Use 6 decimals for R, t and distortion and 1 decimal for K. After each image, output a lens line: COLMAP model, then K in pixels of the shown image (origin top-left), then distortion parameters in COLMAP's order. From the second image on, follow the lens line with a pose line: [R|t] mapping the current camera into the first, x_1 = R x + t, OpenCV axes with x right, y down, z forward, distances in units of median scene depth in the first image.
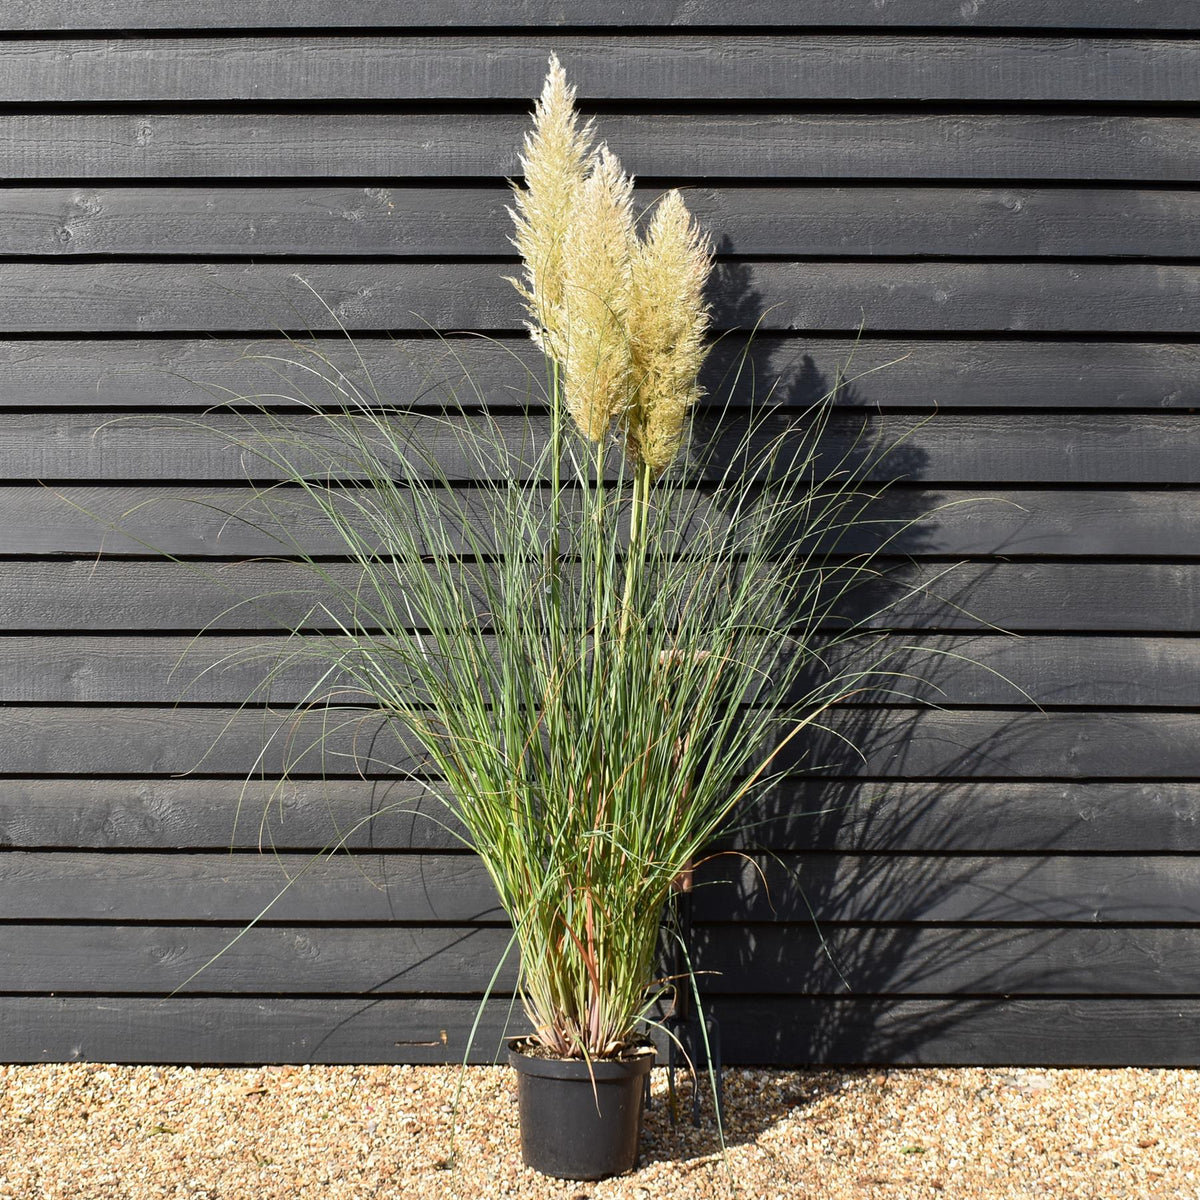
lens RADIAL K [[2557.9, 0, 599.1], [0, 2557.9, 599.1], [0, 0, 1]] dist [-0.081274, 0.000000]
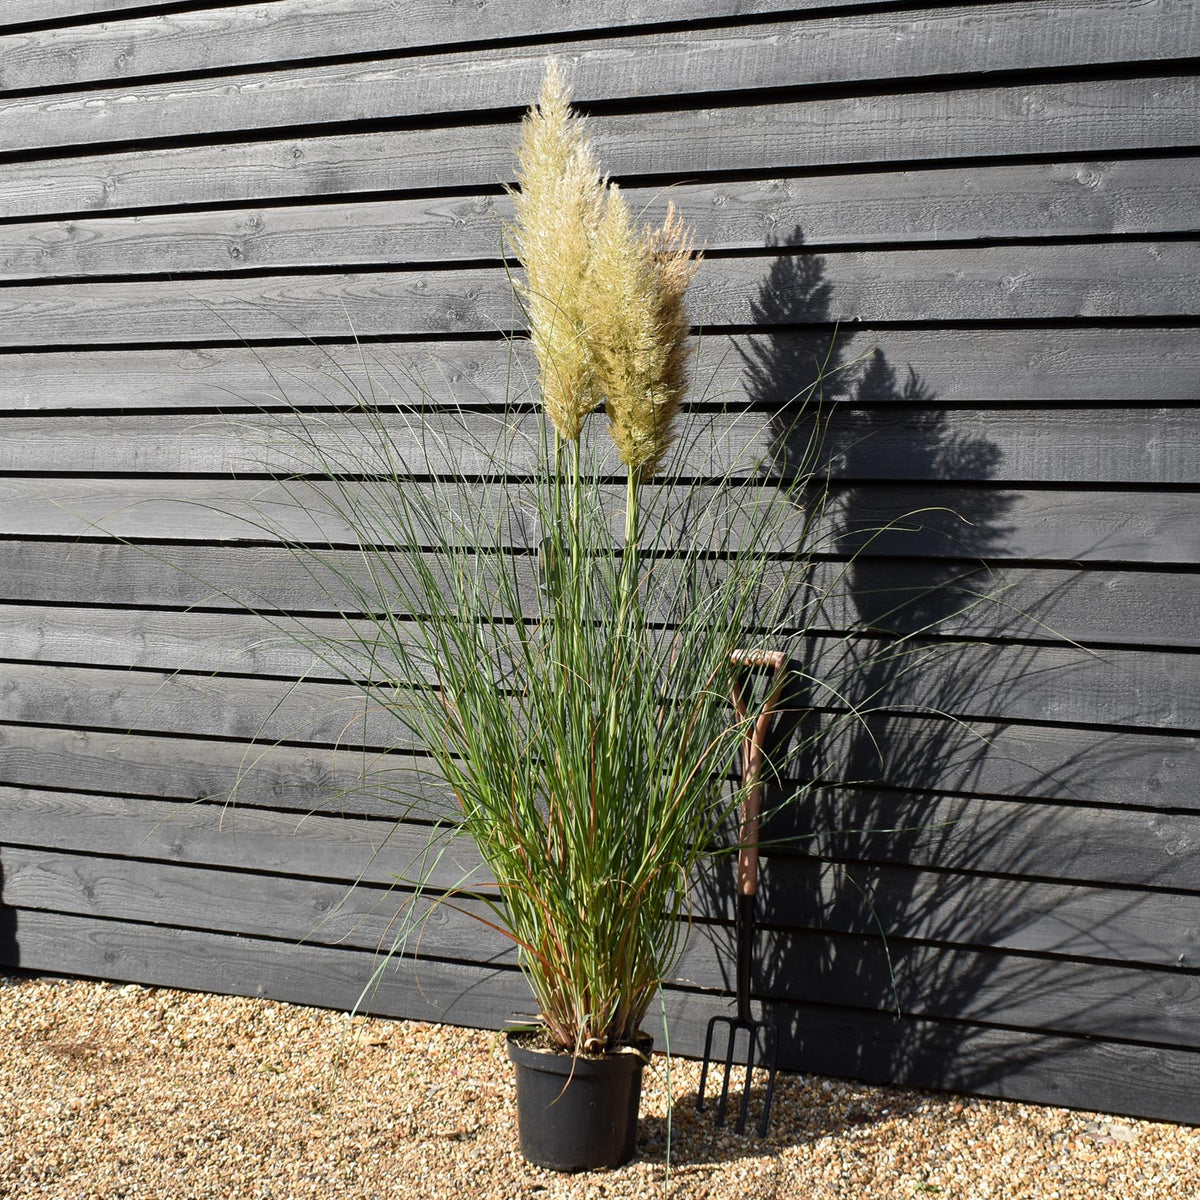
lens RADIAL K [[2277.2, 0, 601.3], [0, 2277.2, 606.3], [0, 0, 1]] dist [-0.095864, 0.000000]
pose [[0.886565, 0.032585, -0.461455, 0.379742], [-0.022366, 0.999369, 0.027599, -0.019589], [0.462063, -0.014148, 0.886734, 0.192940]]
